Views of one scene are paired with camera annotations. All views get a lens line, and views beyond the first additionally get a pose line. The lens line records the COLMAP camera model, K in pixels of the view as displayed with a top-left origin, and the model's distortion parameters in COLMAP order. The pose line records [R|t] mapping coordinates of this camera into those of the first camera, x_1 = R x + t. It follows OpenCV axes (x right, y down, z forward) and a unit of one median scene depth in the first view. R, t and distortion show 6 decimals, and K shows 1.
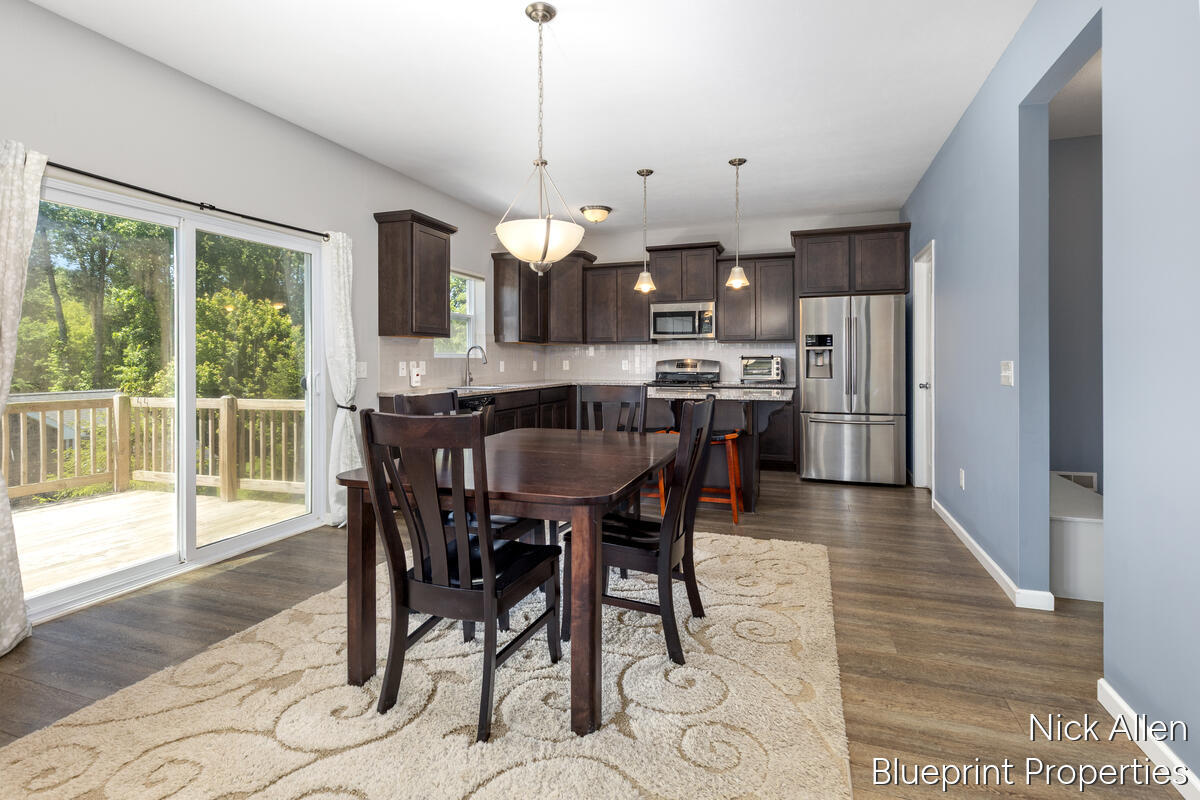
lens RADIAL K [[544.9, 0, 595.1], [0, 544.9, 363.5], [0, 0, 1]] dist [-0.003611, -0.000230]
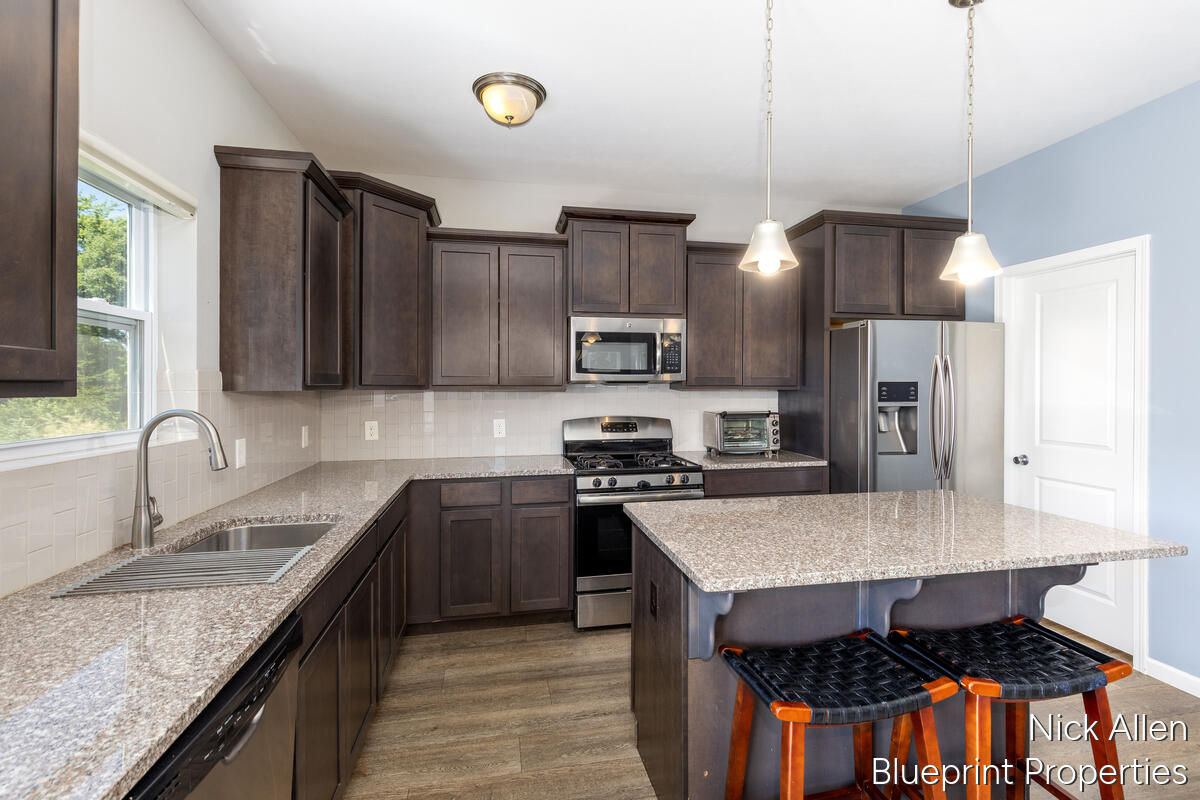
lens RADIAL K [[544.9, 0, 596.7], [0, 544.9, 388.5], [0, 0, 1]] dist [-0.003611, -0.000230]
pose [[0.856805, -0.002861, 0.515633, -0.154580], [0.005155, 0.999982, -0.003016, -0.037999], [-0.515615, 0.005243, 0.856804, 0.547283]]
